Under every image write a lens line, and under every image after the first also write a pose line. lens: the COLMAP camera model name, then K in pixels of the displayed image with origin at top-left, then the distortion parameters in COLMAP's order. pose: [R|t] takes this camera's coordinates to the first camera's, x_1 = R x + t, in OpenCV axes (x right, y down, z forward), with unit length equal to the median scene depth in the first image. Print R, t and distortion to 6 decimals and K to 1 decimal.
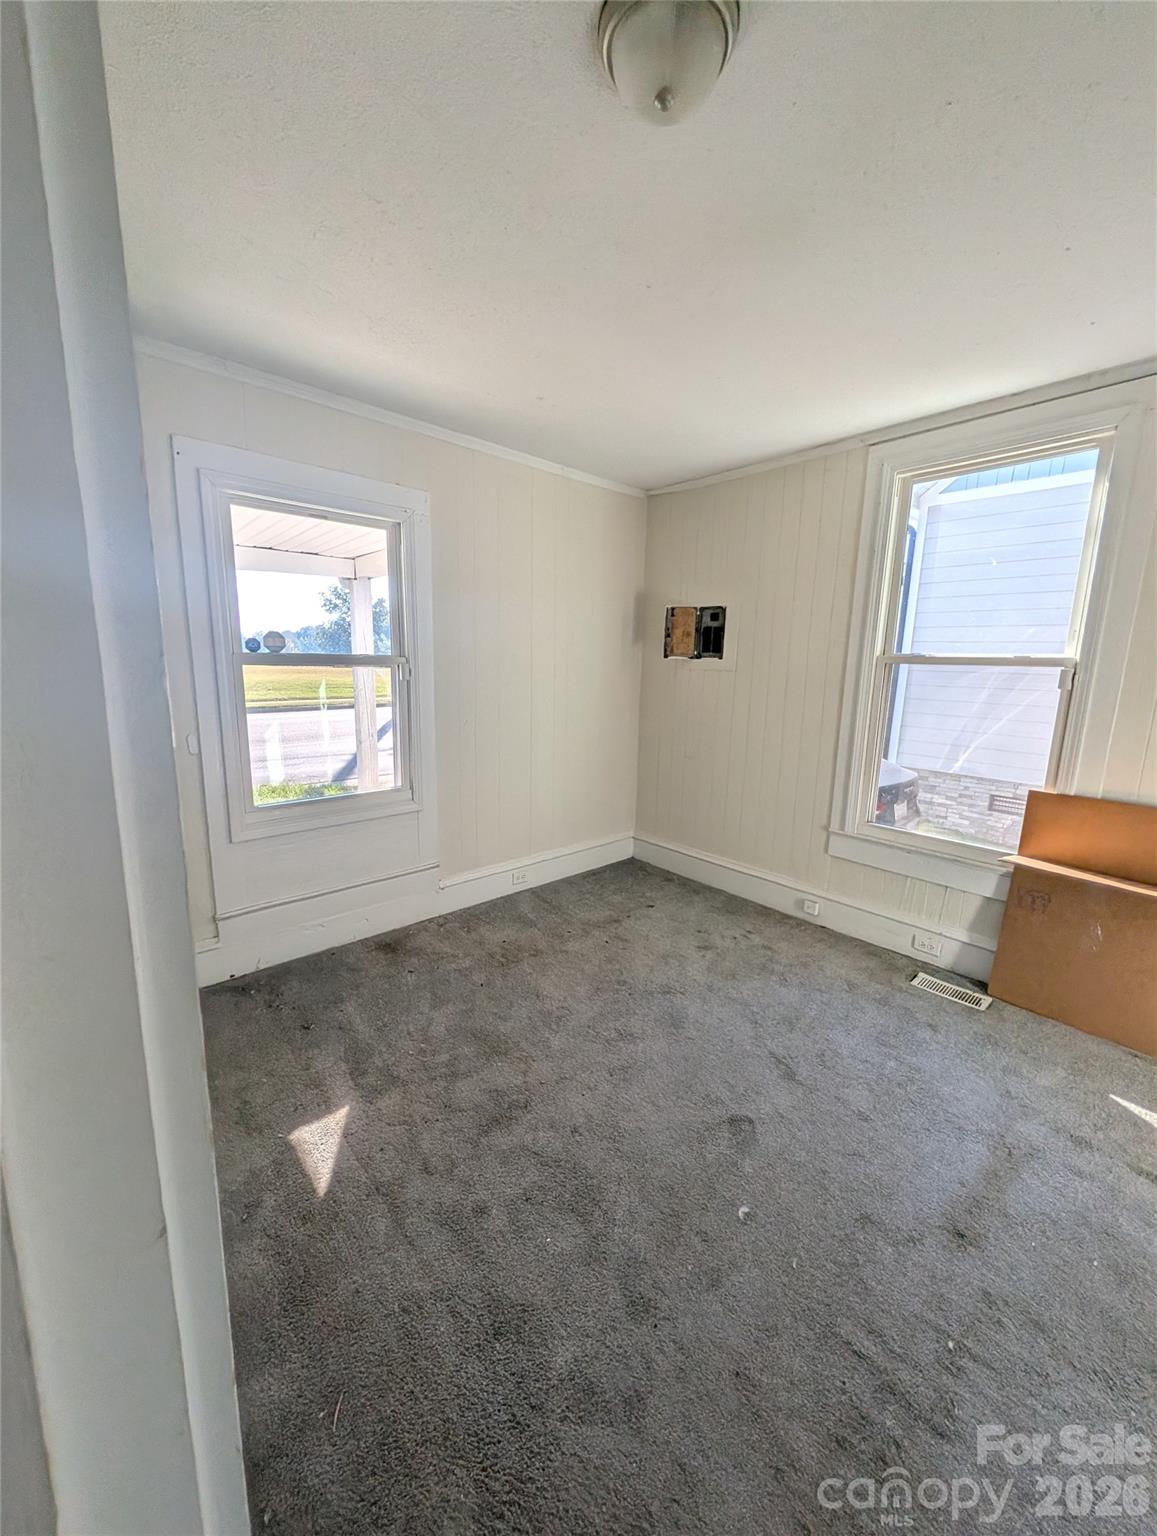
lens RADIAL K [[589.2, 0, 583.2], [0, 589.2, 770.2], [0, 0, 1]] dist [0.001322, -0.000187]
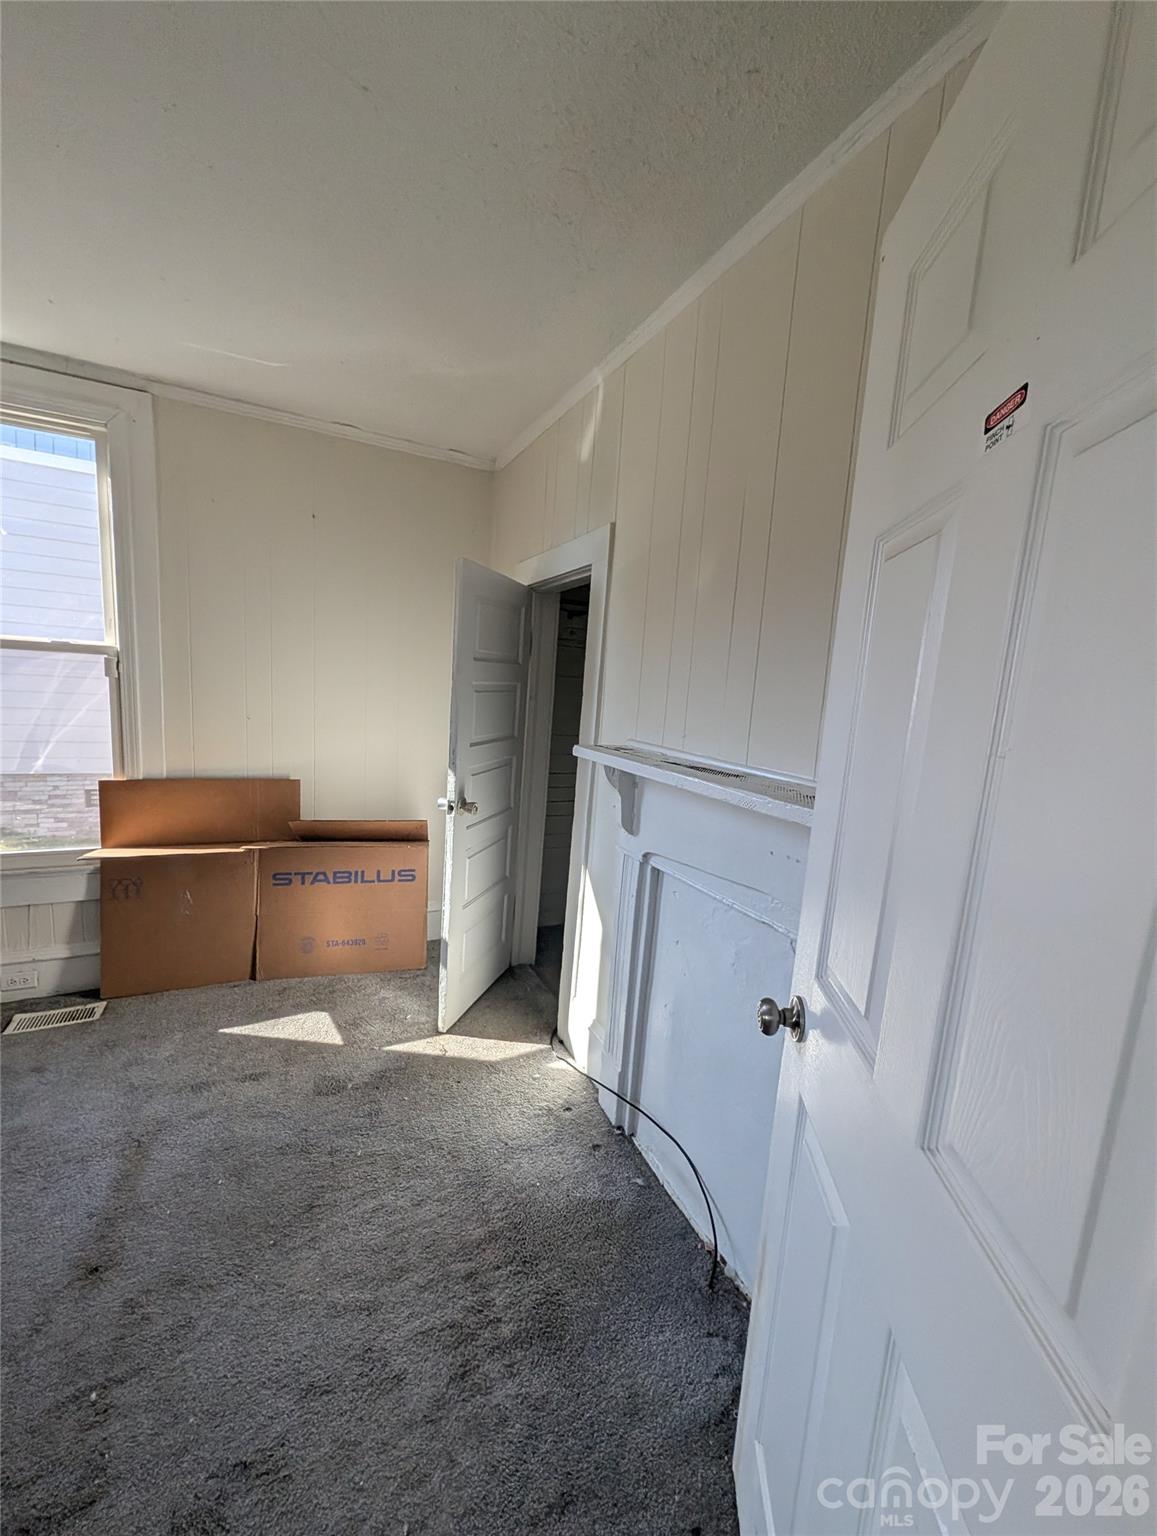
lens RADIAL K [[589.2, 0, 566.7], [0, 589.2, 770.7], [0, 0, 1]] dist [0.001322, -0.000187]
pose [[0.278096, -0.141251, 0.950111, 0.047889], [0.123241, 0.986201, 0.110544, 0.004936], [-0.952614, 0.086351, 0.291666, -0.022605]]
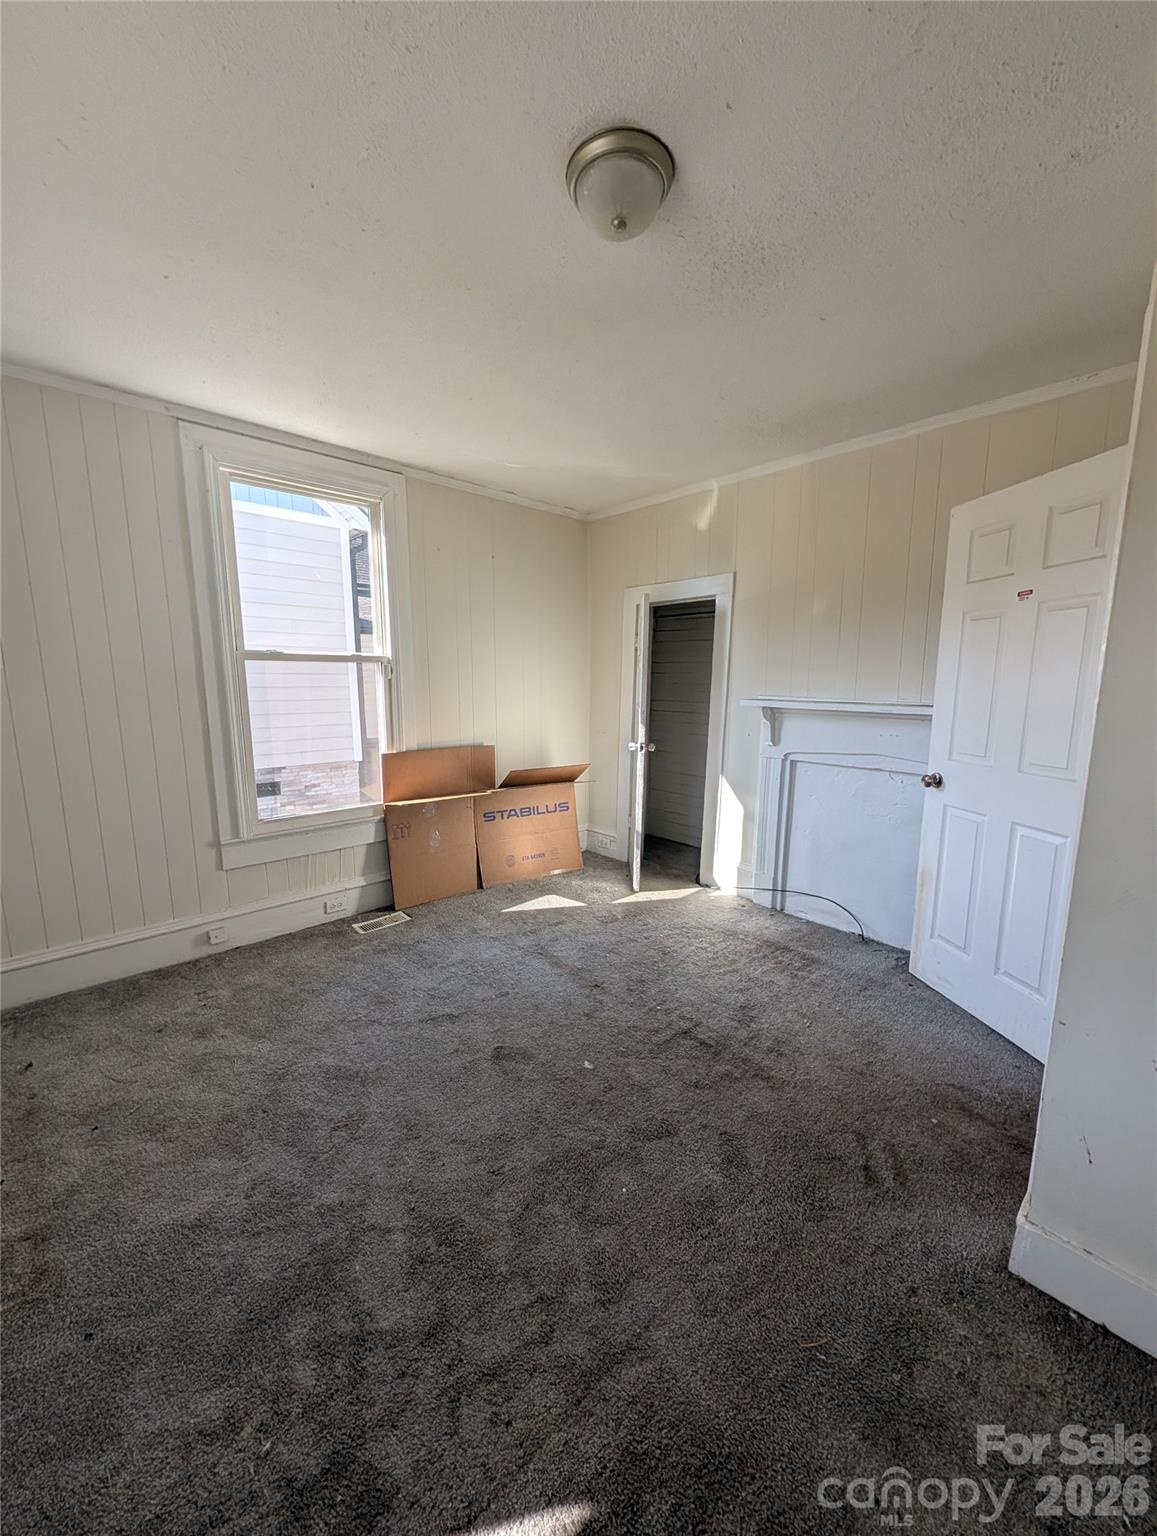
lens RADIAL K [[589.2, 0, 568.8], [0, 589.2, 766.8], [0, 0, 1]] dist [0.001322, -0.000187]
pose [[-0.000394, -0.174253, 0.984701, -0.574992], [0.177142, 0.969116, 0.171567, -0.092799], [-0.984185, 0.174499, 0.030486, 0.542469]]
